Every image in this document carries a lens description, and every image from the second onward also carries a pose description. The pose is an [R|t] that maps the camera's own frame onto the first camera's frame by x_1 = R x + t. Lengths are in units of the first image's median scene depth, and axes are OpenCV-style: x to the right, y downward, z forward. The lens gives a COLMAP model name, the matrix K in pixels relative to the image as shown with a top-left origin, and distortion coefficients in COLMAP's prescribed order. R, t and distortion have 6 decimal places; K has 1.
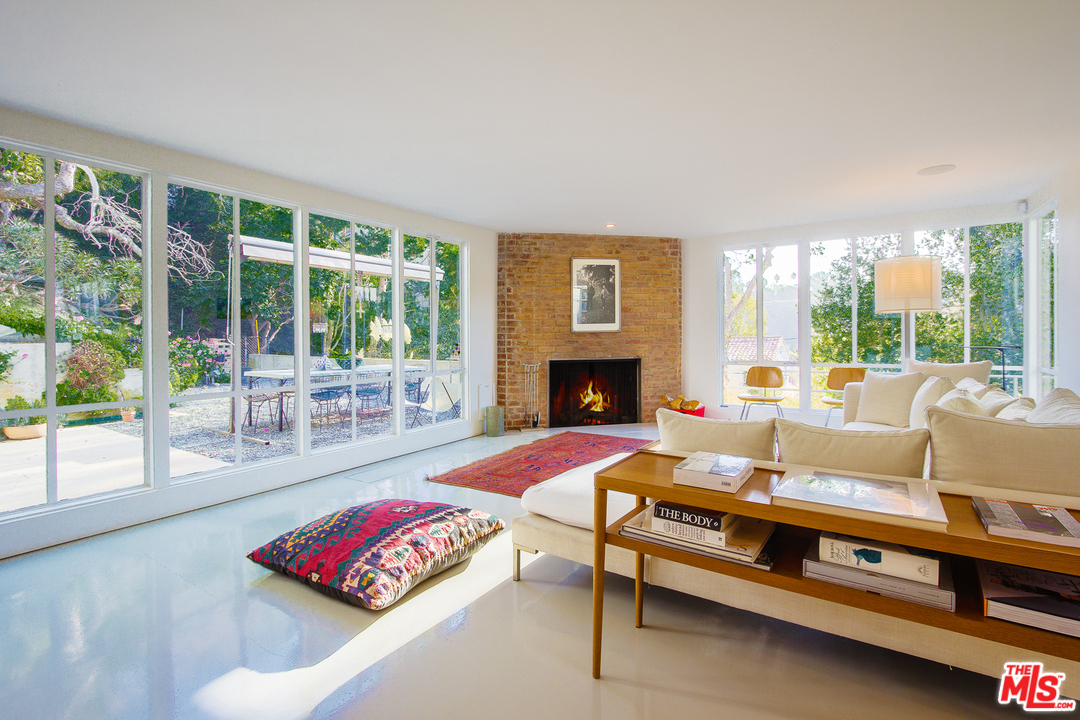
lens RADIAL K [[490.7, 0, 546.5], [0, 490.7, 350.8], [0, 0, 1]] dist [-0.013430, 0.000419]
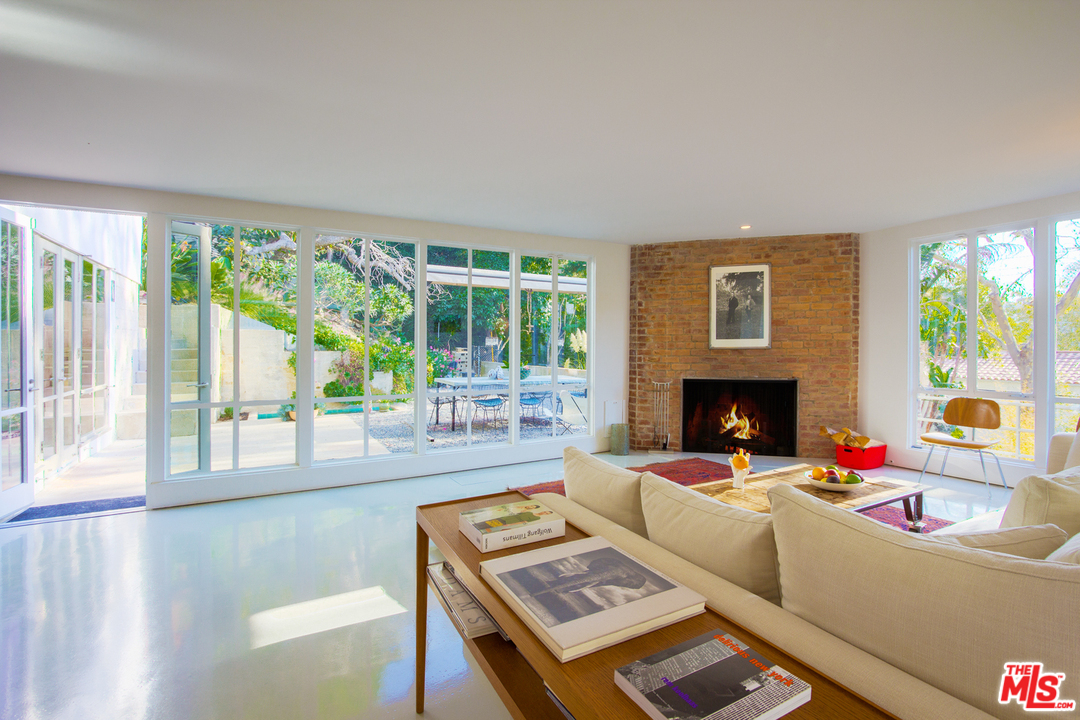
lens RADIAL K [[492.4, 0, 540.0], [0, 492.4, 360.0], [0, 0, 1]] dist [-0.012280, -0.000061]
pose [[0.891829, 0.020276, -0.451918, 0.182156], [-0.021131, 0.999772, 0.003156, -0.012977], [0.451879, 0.006734, 0.892054, 0.052225]]
